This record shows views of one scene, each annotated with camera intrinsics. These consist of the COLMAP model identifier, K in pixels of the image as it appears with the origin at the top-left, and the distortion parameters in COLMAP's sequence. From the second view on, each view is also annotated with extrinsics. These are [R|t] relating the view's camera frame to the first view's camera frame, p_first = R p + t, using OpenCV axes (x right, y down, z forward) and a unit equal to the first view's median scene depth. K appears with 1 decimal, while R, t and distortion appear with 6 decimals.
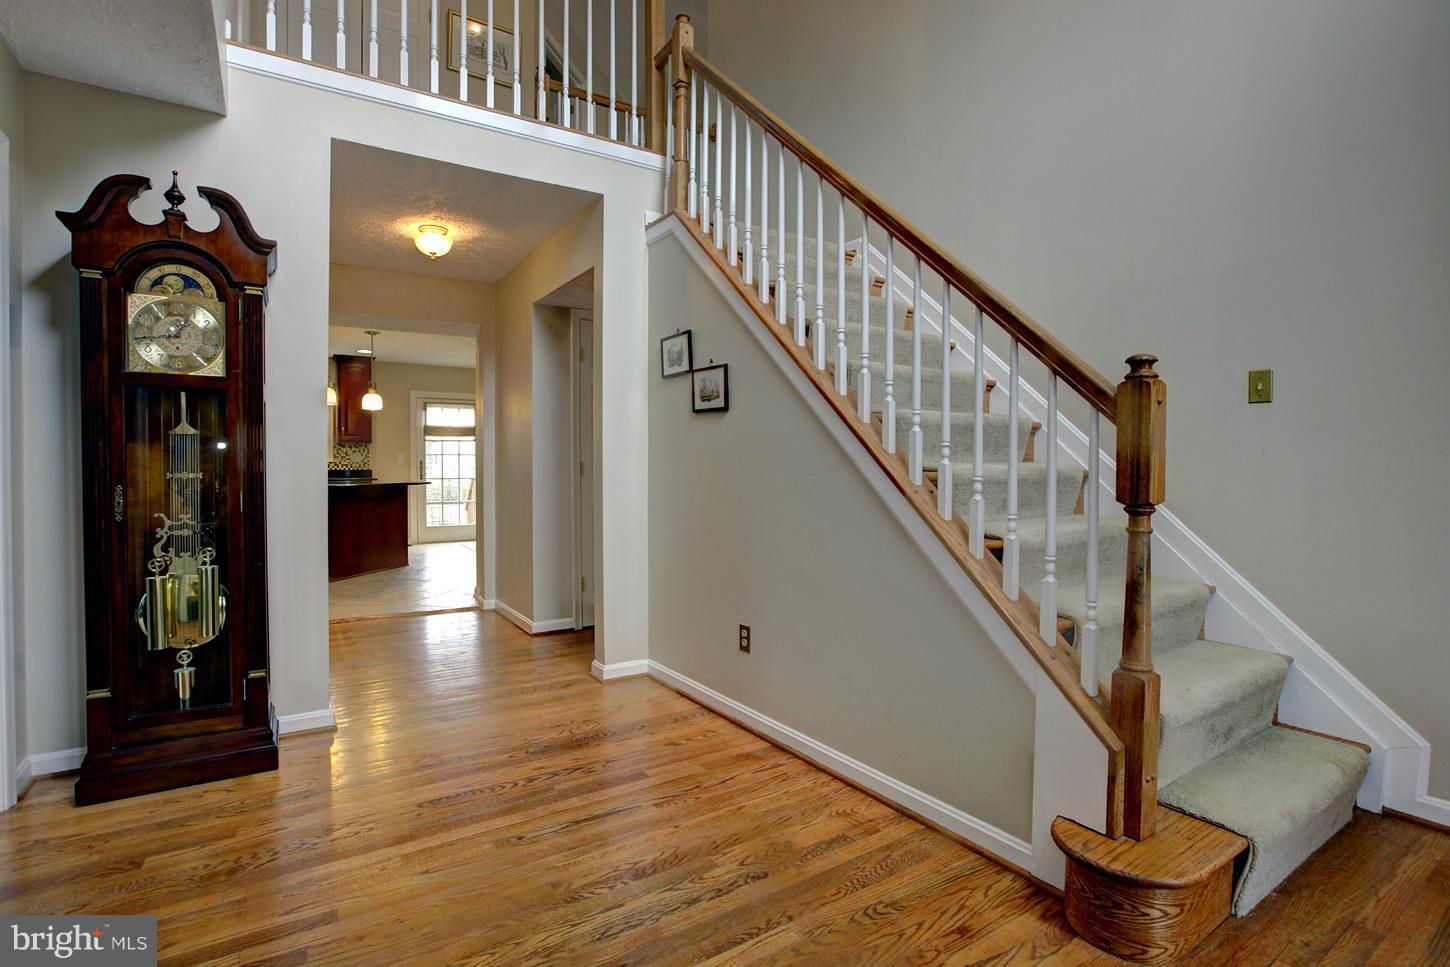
lens RADIAL K [[684.0, 0, 716.9], [0, 684.0, 487.3], [0, 0, 1]] dist [-0.046670, 0.007295]
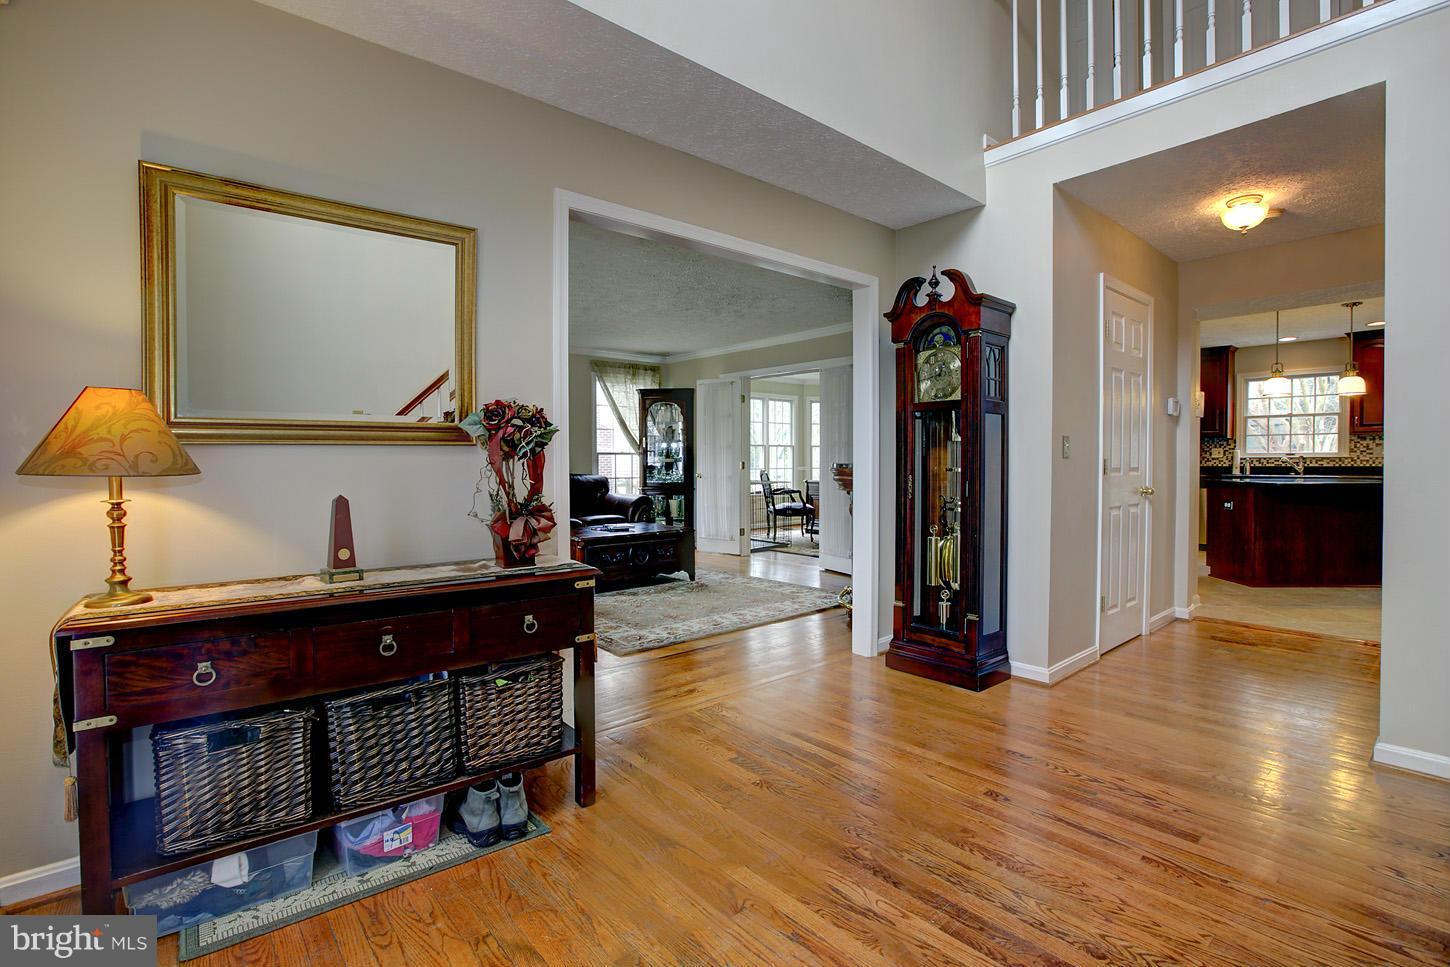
lens RADIAL K [[684.0, 0, 721.5], [0, 684.0, 469.2], [0, 0, 1]] dist [-0.046670, 0.007295]
pose [[0.120297, 0.004189, -0.992729, 0.622019], [-0.025912, 0.999664, 0.001078, -0.006826], [0.992400, 0.025594, 0.120365, 0.331869]]
